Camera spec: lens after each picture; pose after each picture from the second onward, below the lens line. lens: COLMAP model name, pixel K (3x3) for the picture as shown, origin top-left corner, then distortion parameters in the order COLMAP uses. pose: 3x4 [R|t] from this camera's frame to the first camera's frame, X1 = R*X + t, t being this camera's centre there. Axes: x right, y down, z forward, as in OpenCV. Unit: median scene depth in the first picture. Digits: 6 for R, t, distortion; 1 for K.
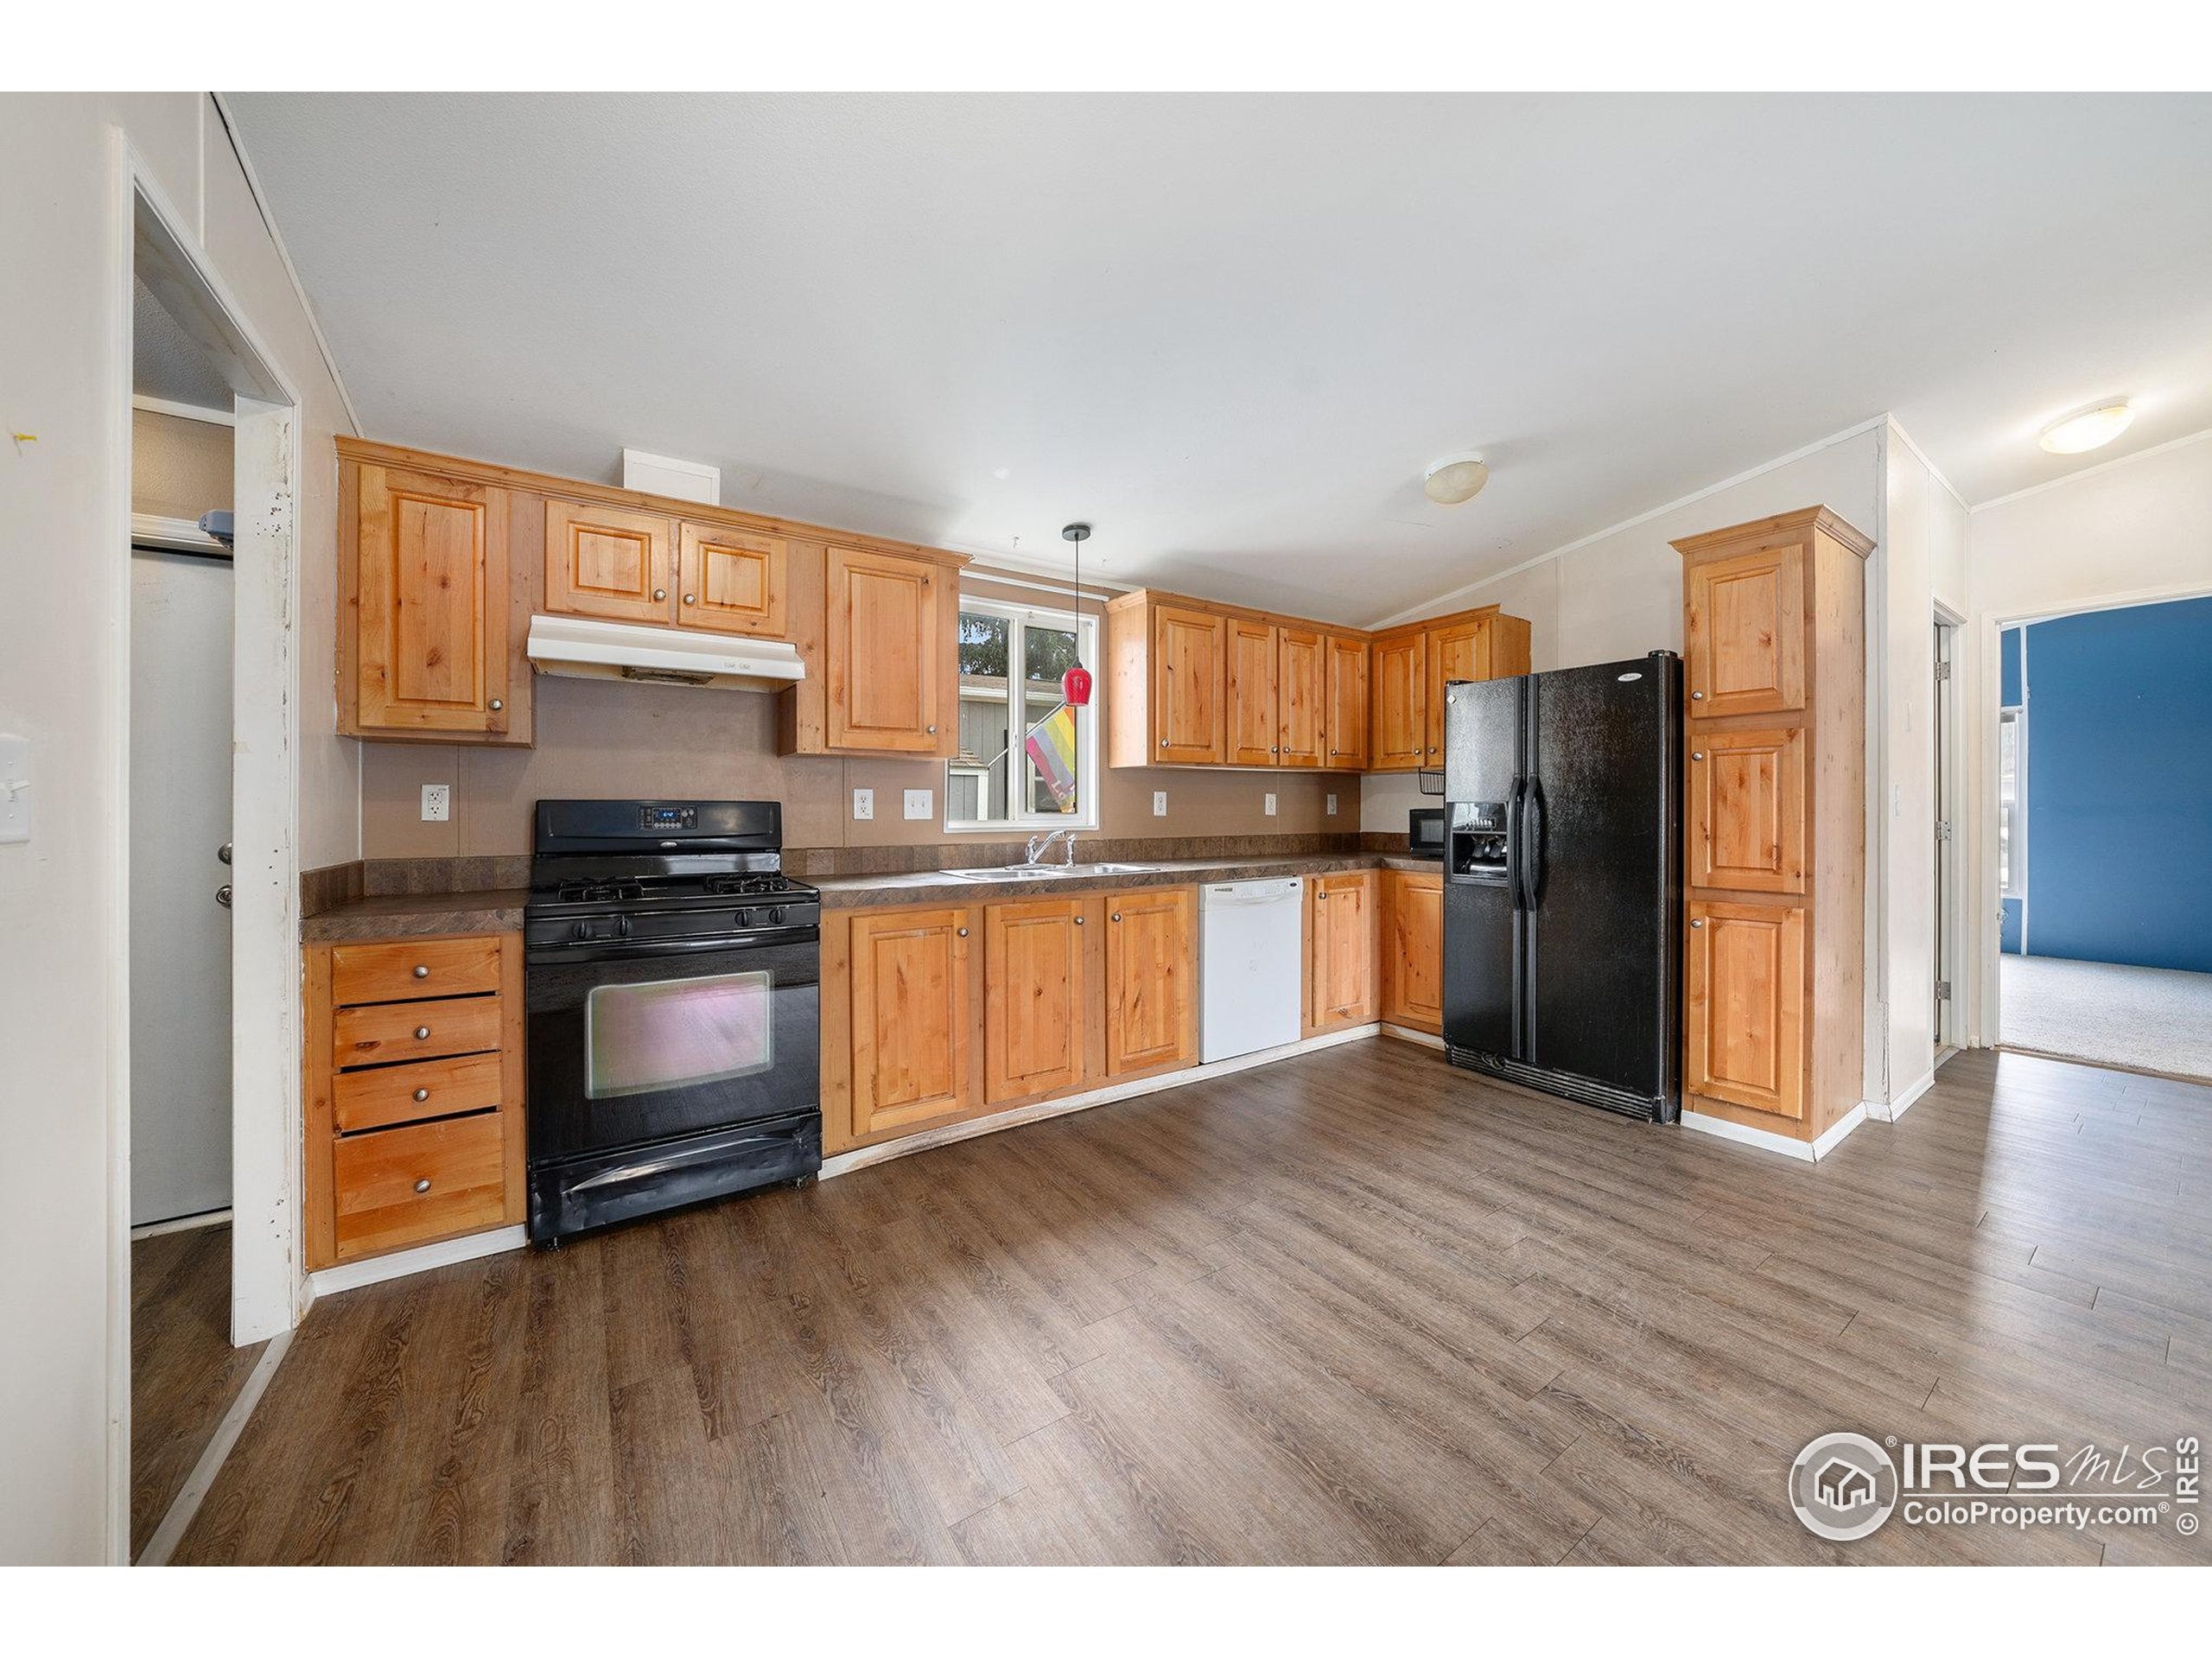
lens RADIAL K [[791.7, 0, 1110.2], [0, 791.7, 806.0], [0, 0, 1]] dist [-0.019577, 0.000186]
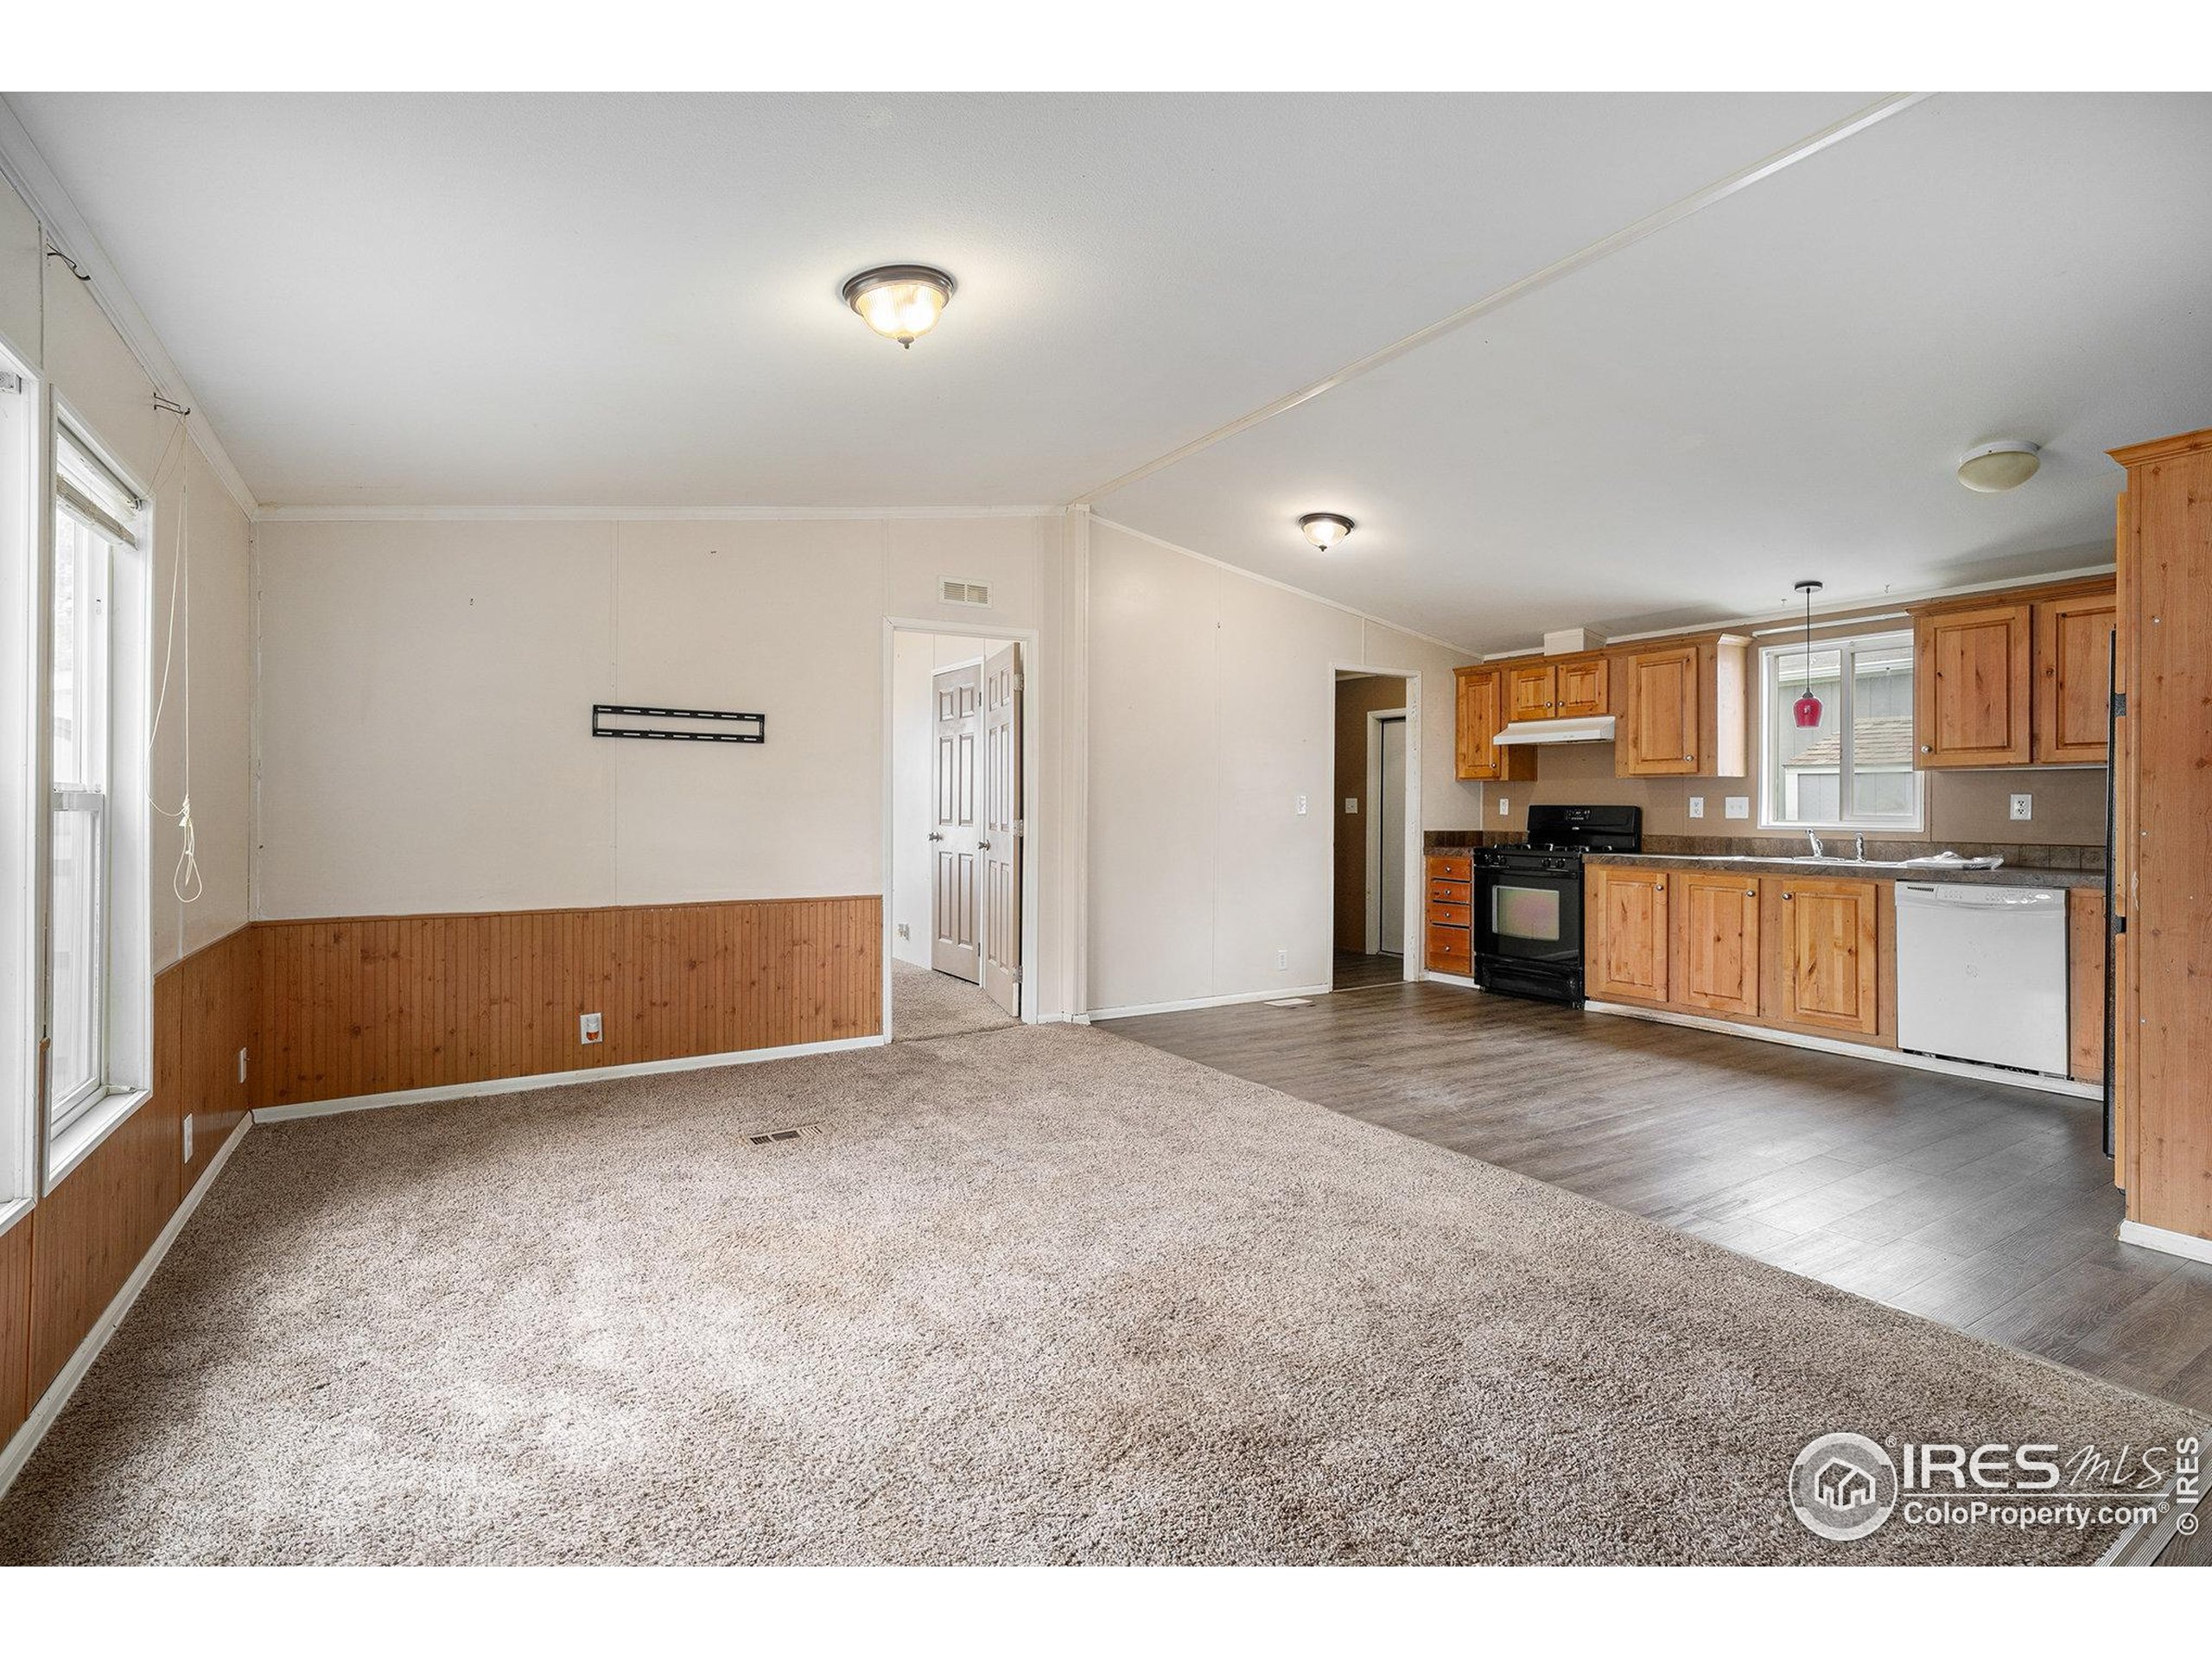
lens RADIAL K [[1065.0, 0, 1103.4], [0, 1065.0, 804.5], [0, 0, 1]] dist [-0.002687, 0.011662]
pose [[-0.041296, -0.000985, -0.999146, 2.198297], [0.001099, 0.999999, -0.001031, -0.008393], [0.999146, -0.001140, -0.041295, -0.035846]]
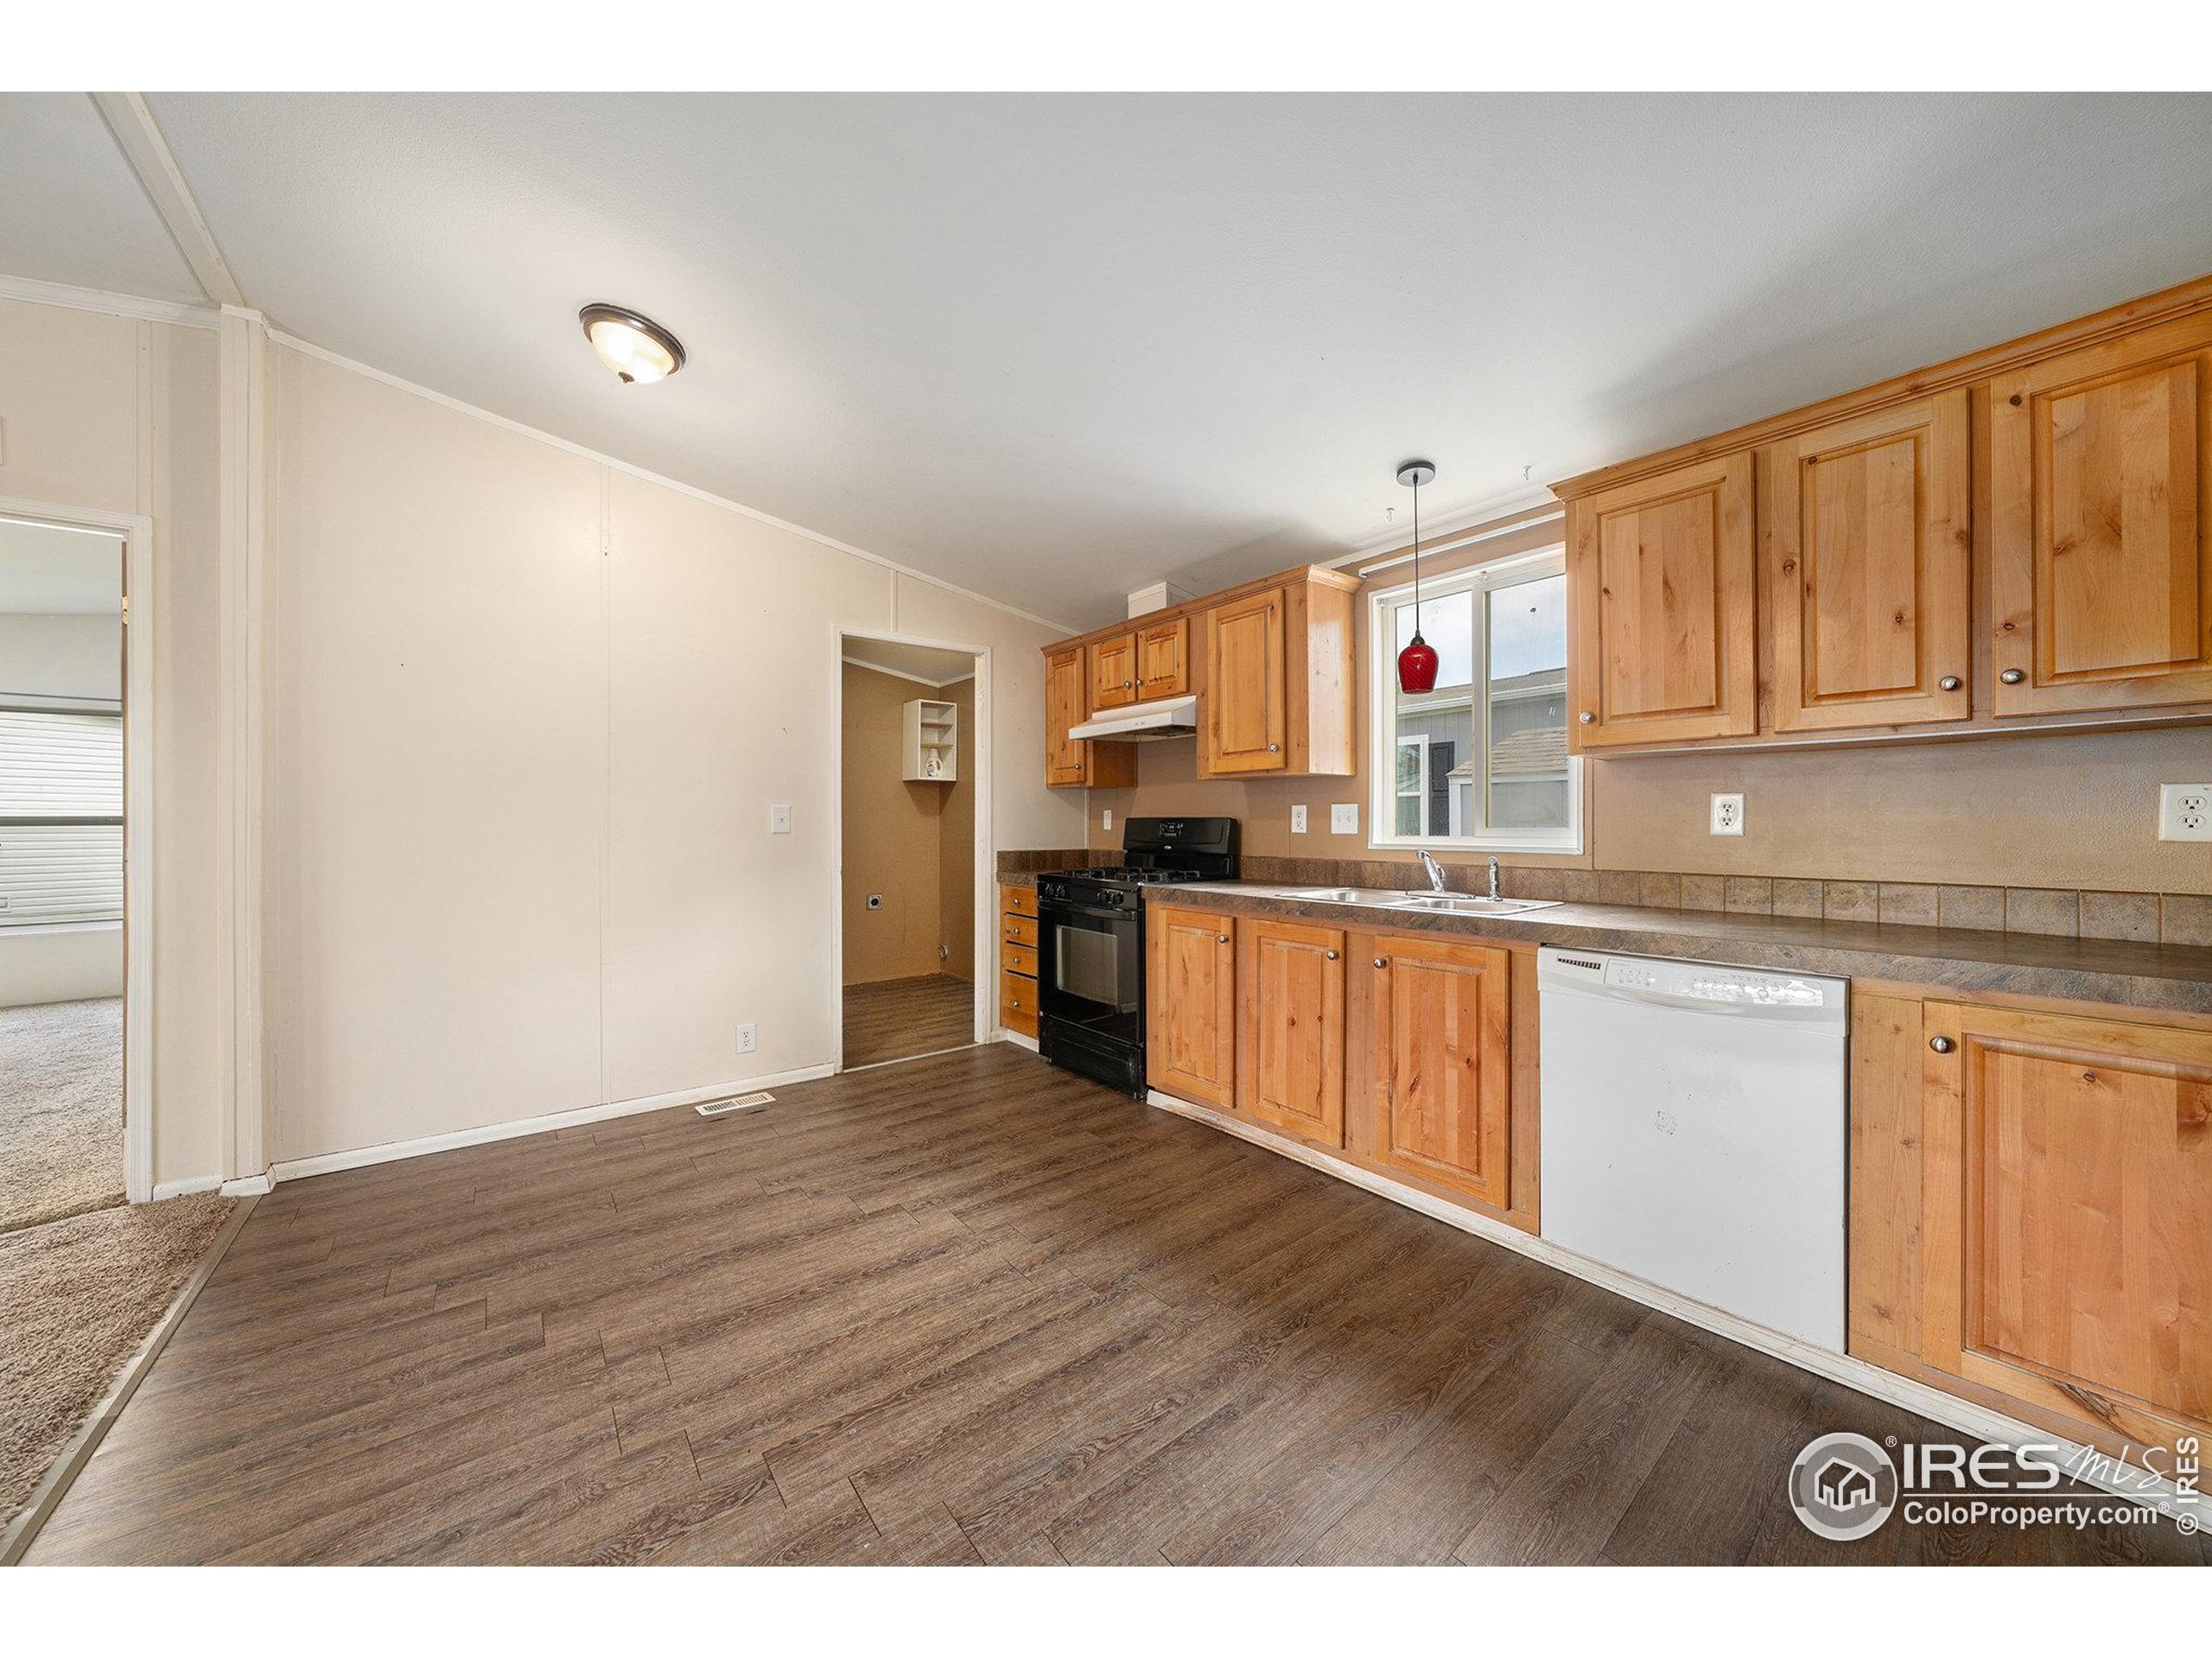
lens RADIAL K [[777.8, 0, 1115.0], [0, 777.8, 824.7], [0, 0, 1]] dist [-0.014029, 0.000064]
pose [[0.075391, 0.002285, -0.997151, 0.933020], [0.005995, 0.999978, 0.002745, 0.001646], [0.997136, -0.006185, 0.075376, 0.848884]]
